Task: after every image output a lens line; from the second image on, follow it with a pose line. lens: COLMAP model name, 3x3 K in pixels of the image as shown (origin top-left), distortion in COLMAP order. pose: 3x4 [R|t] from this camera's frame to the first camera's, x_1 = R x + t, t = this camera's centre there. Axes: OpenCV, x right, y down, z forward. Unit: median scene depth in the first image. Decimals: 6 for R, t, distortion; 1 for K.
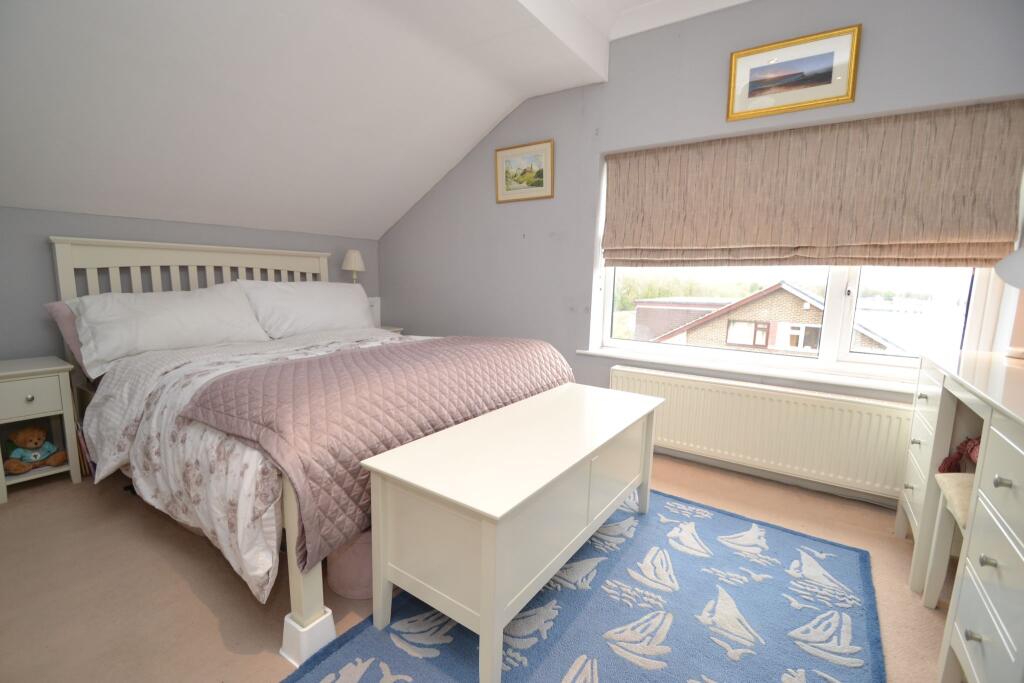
lens RADIAL K [[453.2, 0, 507.0], [0, 453.2, 341.6], [0, 0, 1]] dist [0.015710, -0.017347]
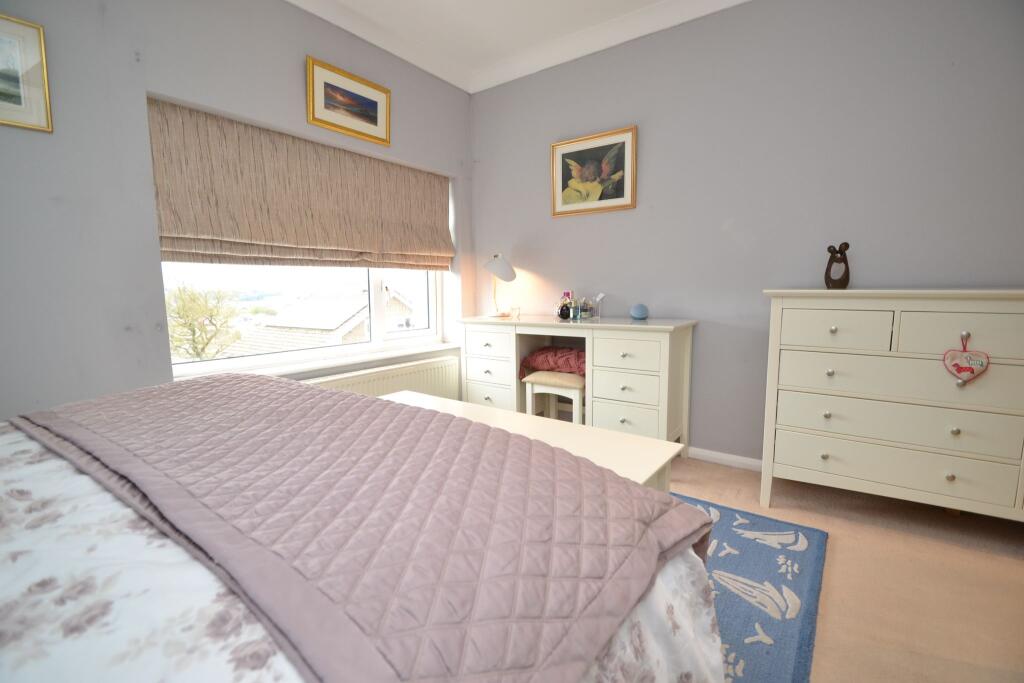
lens RADIAL K [[463.3, 0, 512.0], [0, 463.3, 341.5], [0, 0, 1]] dist [0.010577, -0.015598]
pose [[0.029989, -0.143747, 0.989160, -0.550214], [0.131039, 0.981630, 0.138680, -0.086265], [-0.990923, 0.125460, 0.048274, 0.530444]]
